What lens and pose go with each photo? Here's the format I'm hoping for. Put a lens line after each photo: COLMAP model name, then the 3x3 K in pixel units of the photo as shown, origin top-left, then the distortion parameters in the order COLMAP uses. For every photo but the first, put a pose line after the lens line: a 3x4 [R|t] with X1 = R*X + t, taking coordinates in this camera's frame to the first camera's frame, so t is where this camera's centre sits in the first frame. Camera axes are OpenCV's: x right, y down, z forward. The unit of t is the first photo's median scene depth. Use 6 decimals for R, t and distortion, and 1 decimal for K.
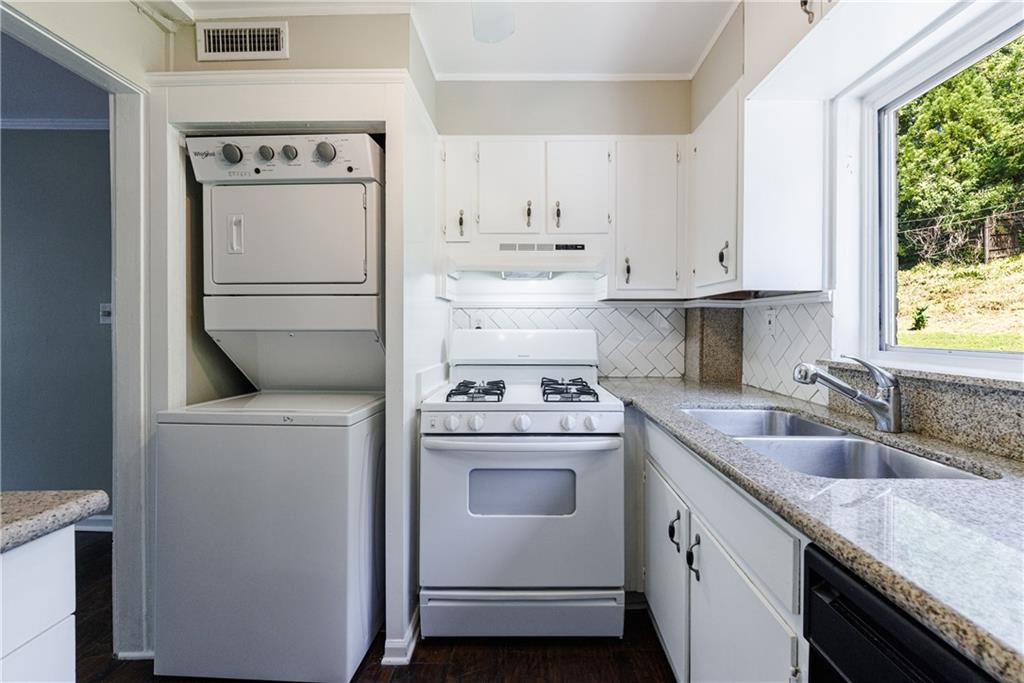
lens RADIAL K [[413.6, 0, 528.0], [0, 413.6, 325.2], [0, 0, 1]] dist [-0.000114, -0.000412]
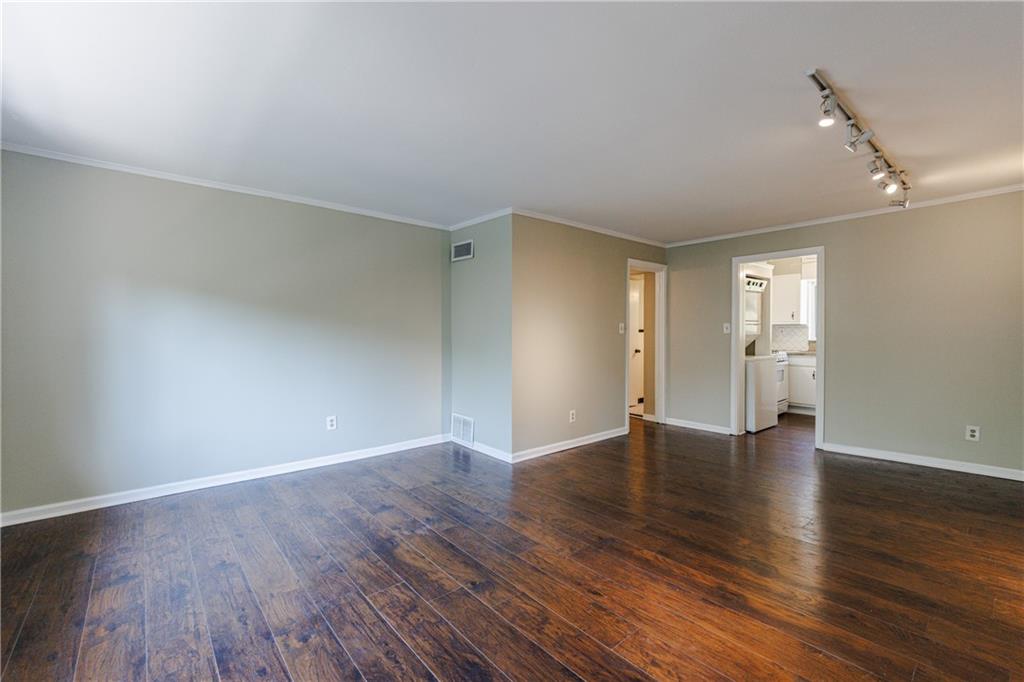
lens RADIAL K [[430.6, 0, 512.6], [0, 430.6, 331.2], [0, 0, 1]] dist [-0.001208, -0.000364]
pose [[0.750403, -0.002308, 0.660976, -4.307663], [-0.000476, 0.999992, 0.004031, -0.028910], [-0.660980, -0.003340, 0.750396, -0.350007]]
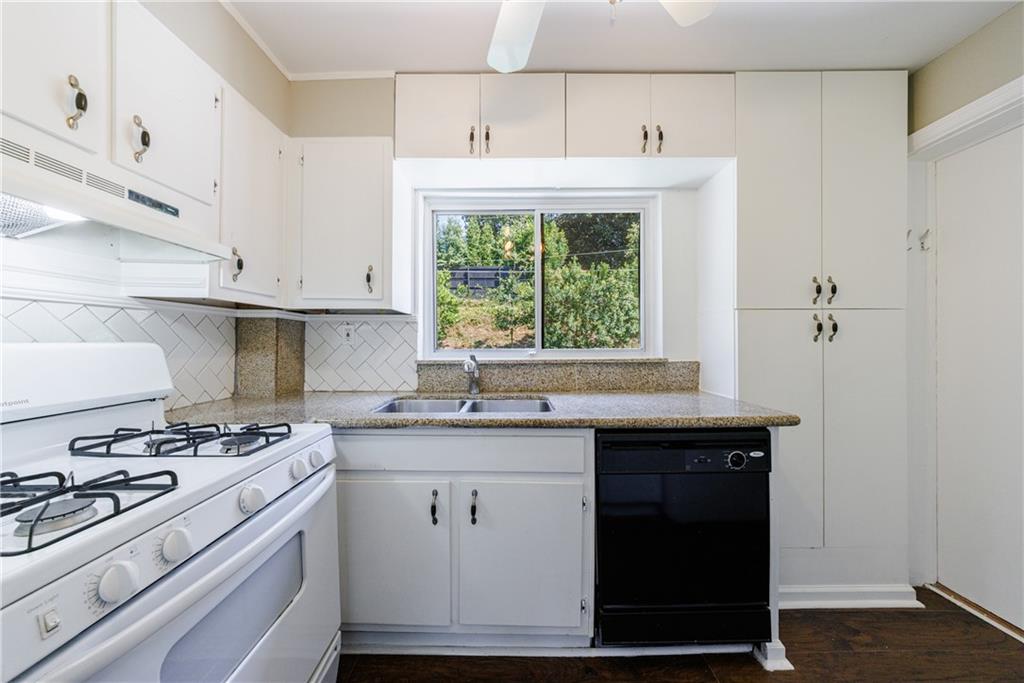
lens RADIAL K [[338.2, 0, 511.6], [0, 338.2, 338.6], [0, 0, 1]] dist [-0.009390, -0.000294]
pose [[-0.006020, 0.003214, 0.999977, -0.463137], [-0.000777, 0.999995, -0.003219, 0.007691], [-0.999982, -0.000796, -0.006018, 0.590382]]
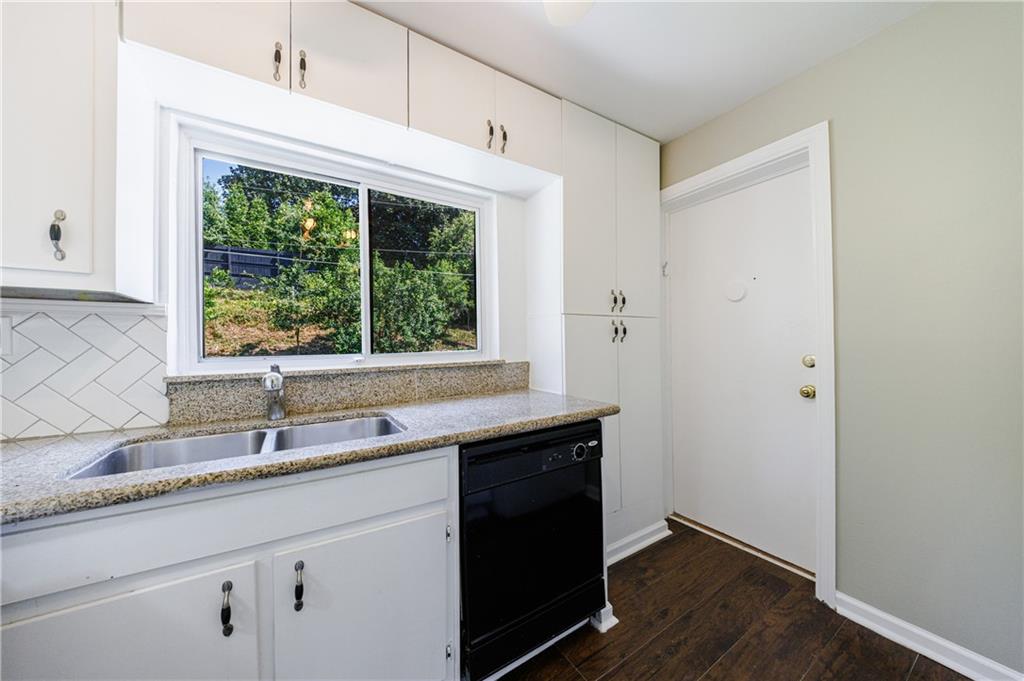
lens RADIAL K [[344.7, 0, 508.7], [0, 344.7, 340.1], [0, 0, 1]] dist [-0.008209, -0.000363]
pose [[-0.536082, 0.004523, 0.844154, -0.332535], [0.005338, 0.999984, -0.001968, 0.004881], [-0.844149, 0.003451, -0.536098, 0.674791]]
